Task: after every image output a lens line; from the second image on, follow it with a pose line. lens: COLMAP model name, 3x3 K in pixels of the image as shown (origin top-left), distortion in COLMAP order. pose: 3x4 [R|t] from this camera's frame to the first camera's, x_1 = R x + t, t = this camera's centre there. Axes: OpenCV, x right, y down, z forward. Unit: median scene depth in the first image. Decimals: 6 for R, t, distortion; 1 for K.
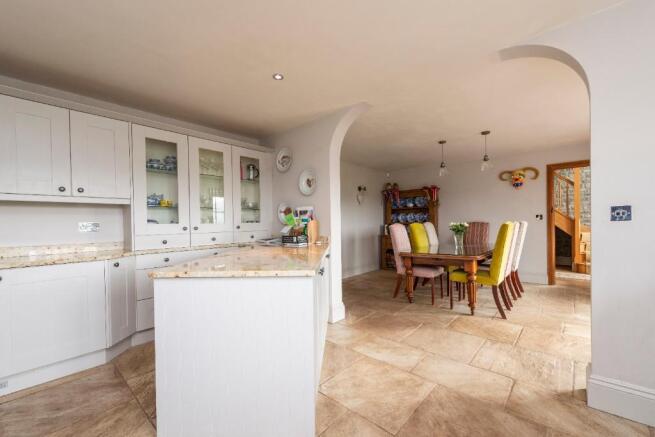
lens RADIAL K [[260.6, 0, 332.0], [0, 260.6, 220.3], [0, 0, 1]] dist [0.011637, -0.000091]
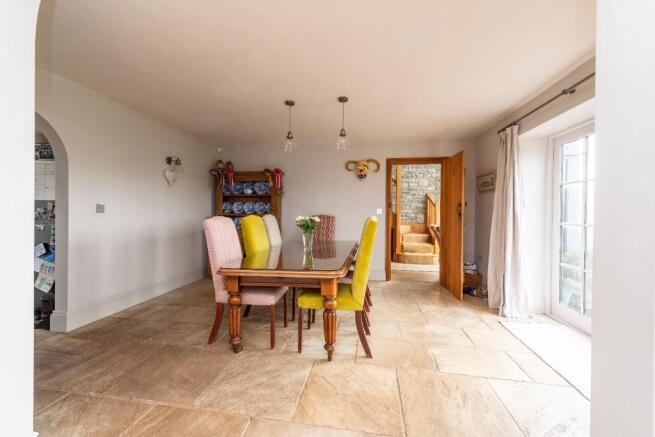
lens RADIAL K [[260.6, 0, 332.0], [0, 260.6, 220.3], [0, 0, 1]] dist [0.011637, -0.000091]
pose [[0.835748, 0.005809, 0.549082, 0.129160], [-0.026805, 0.999184, 0.030229, -0.004640], [-0.548458, -0.039982, 0.835222, 0.330984]]
